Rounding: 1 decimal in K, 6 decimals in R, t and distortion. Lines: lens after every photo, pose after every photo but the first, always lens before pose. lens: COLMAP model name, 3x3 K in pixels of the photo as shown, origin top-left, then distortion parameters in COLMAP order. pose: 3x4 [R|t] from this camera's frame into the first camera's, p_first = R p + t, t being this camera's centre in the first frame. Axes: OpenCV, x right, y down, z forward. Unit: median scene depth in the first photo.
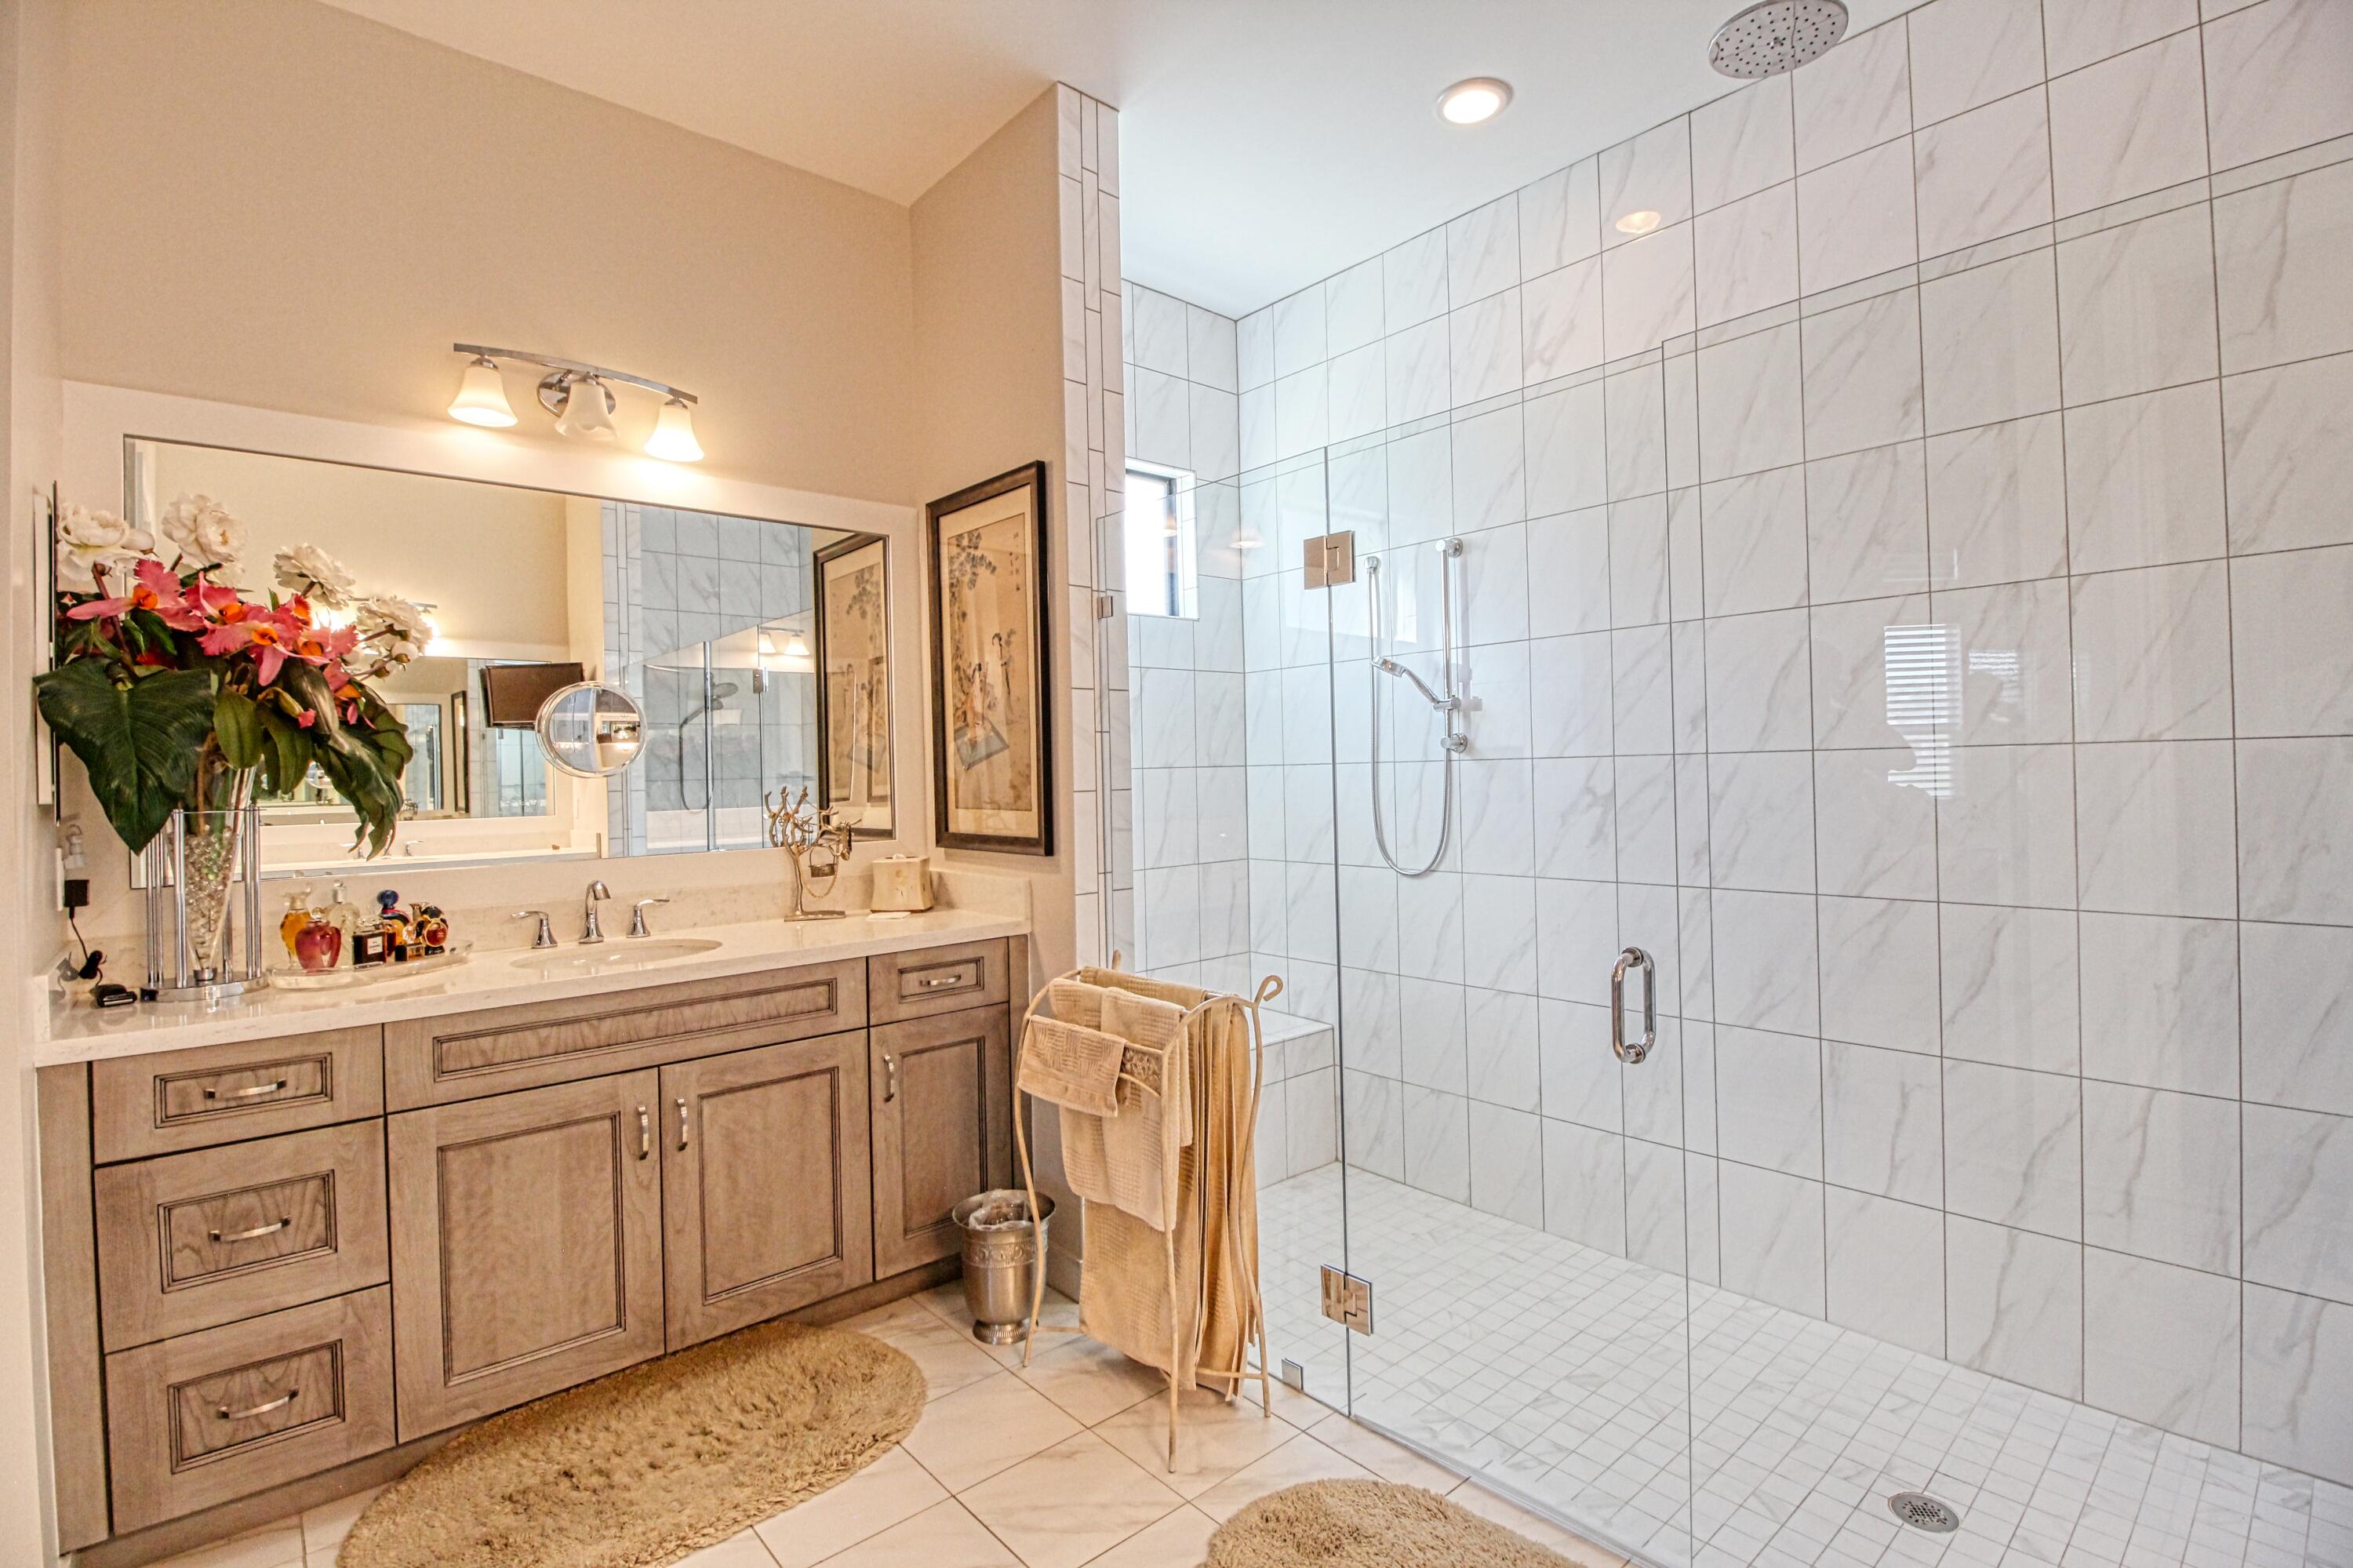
lens RADIAL K [[1086.8, 0, 1175.1], [0, 1086.8, 773.2], [0, 0, 1]] dist [-0.001540, -0.011732]
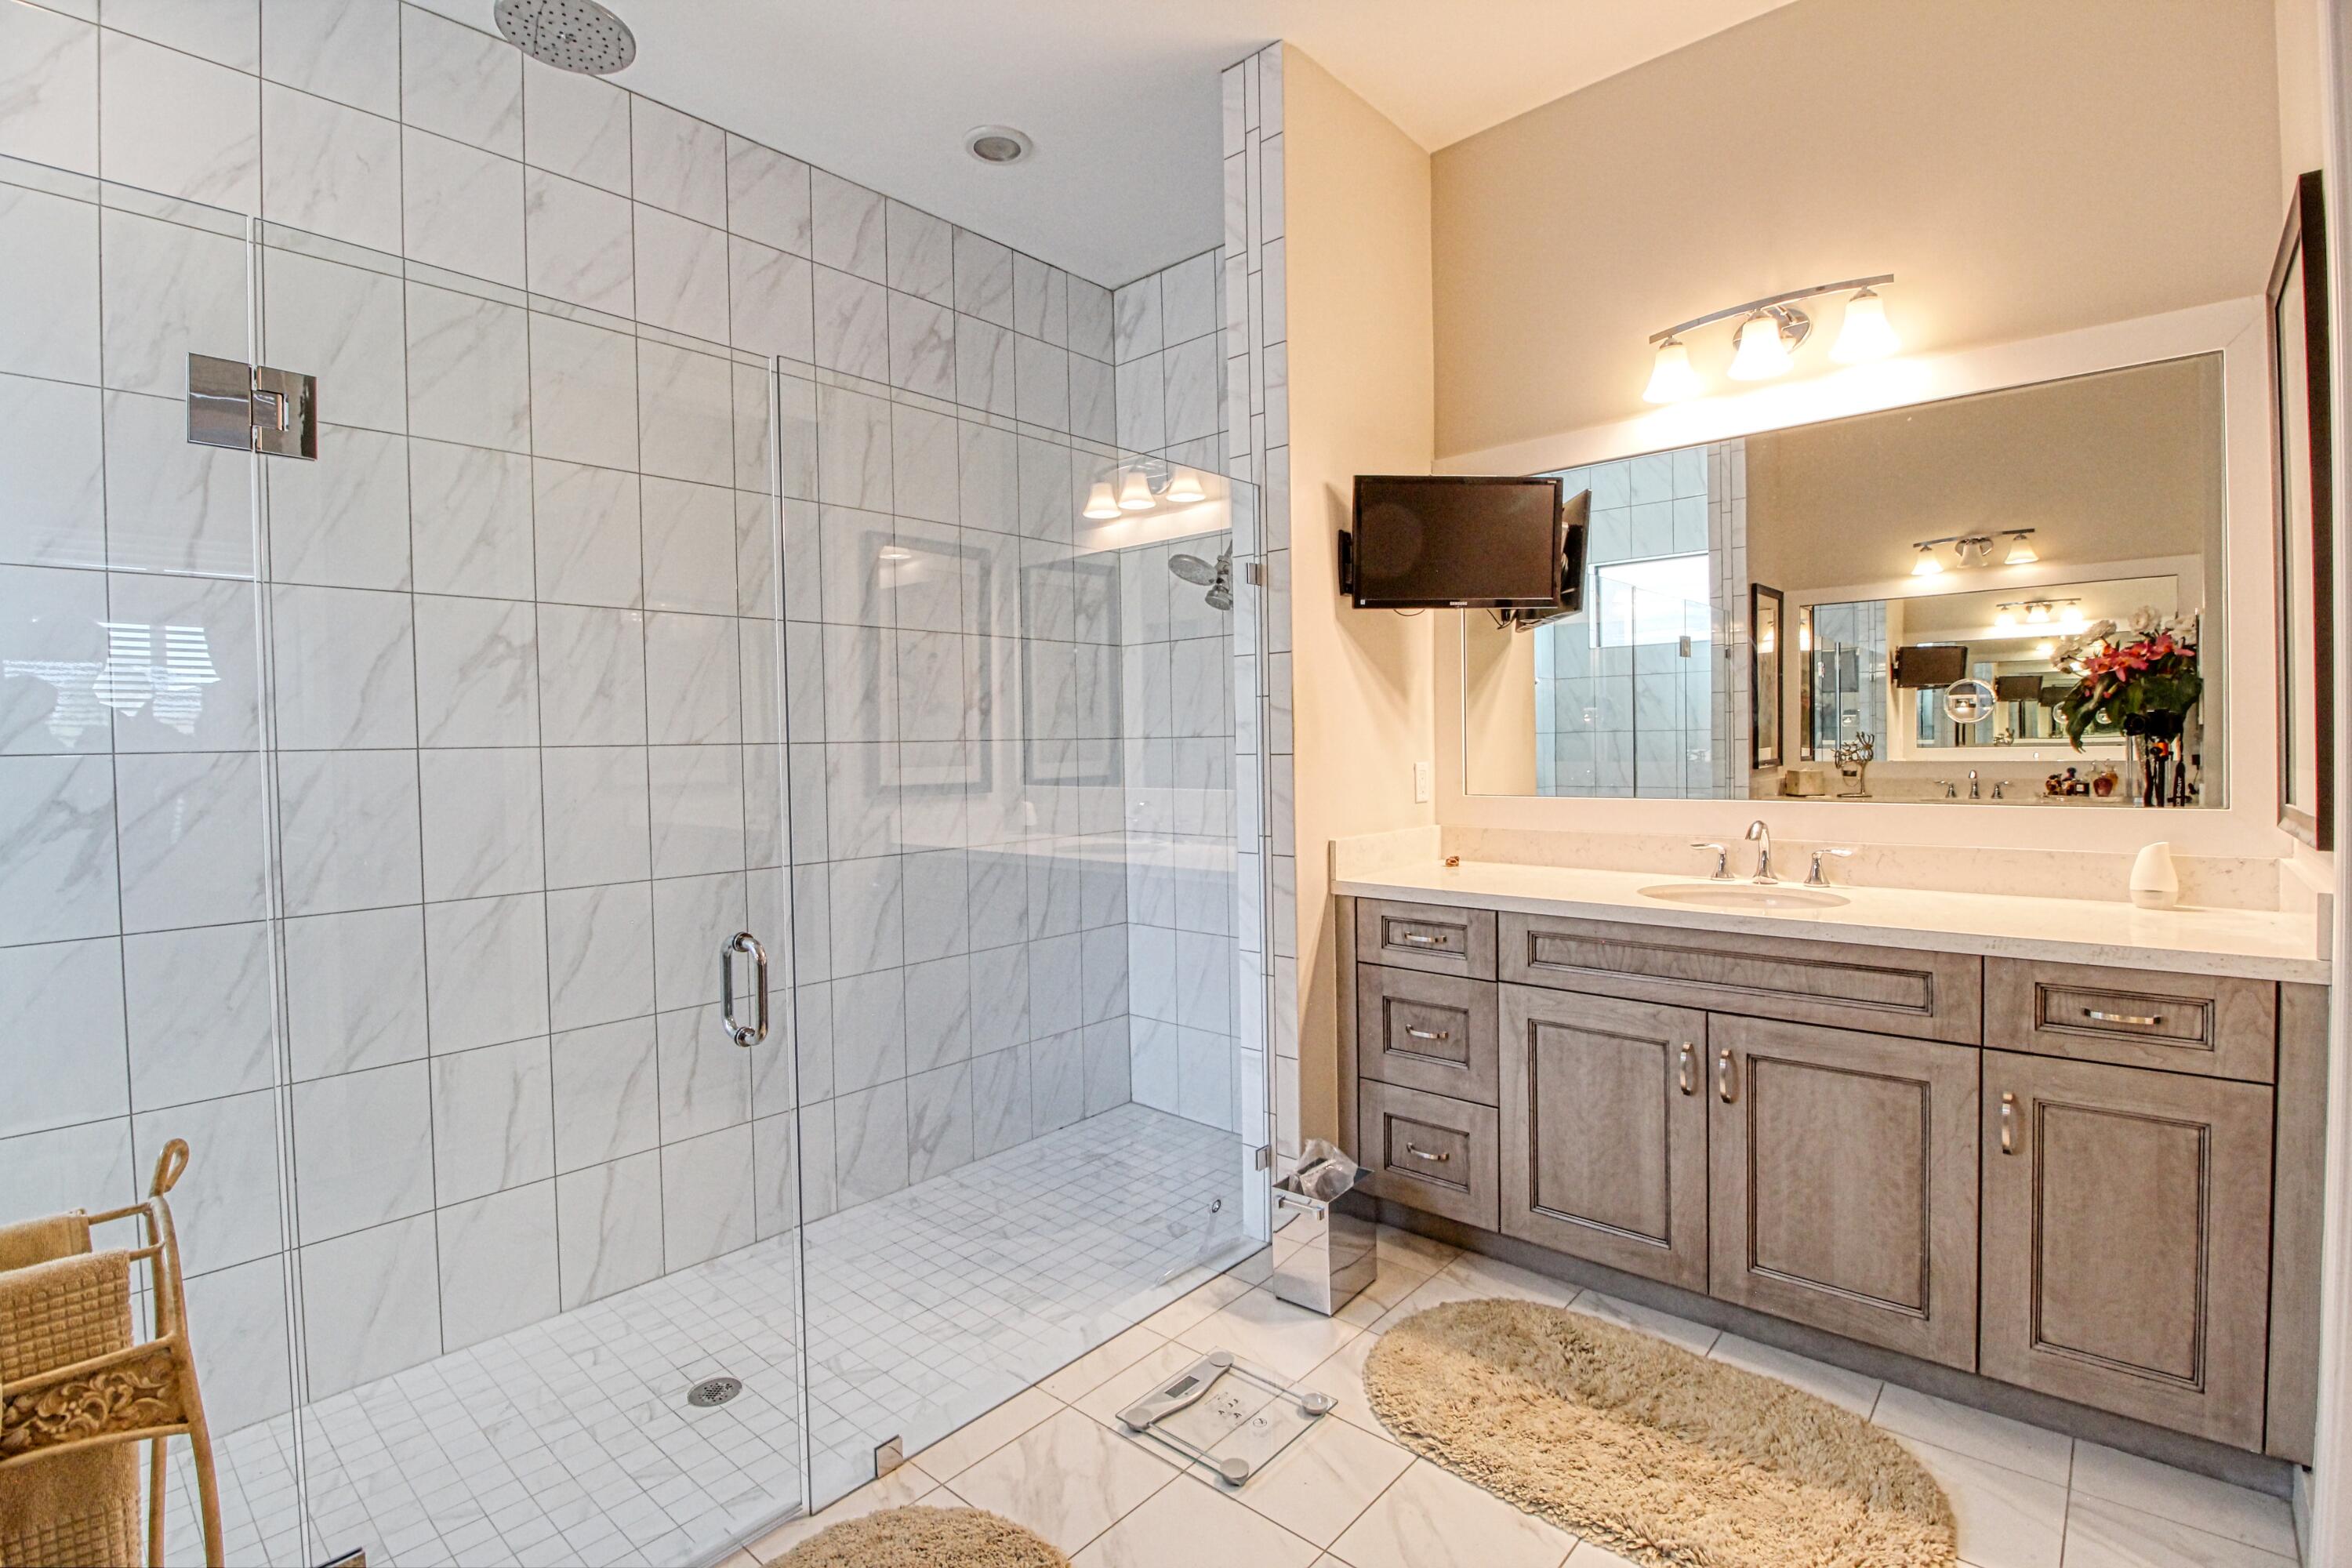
lens RADIAL K [[1086.3, 0, 1176.2], [0, 1086.3, 778.2], [0, 0, 1]] dist [-0.001540, -0.011732]
pose [[-0.116646, -0.003910, 0.993166, -0.436282], [0.025052, 0.999663, 0.006877, 0.015105], [-0.992858, 0.025683, -0.116509, 0.498945]]
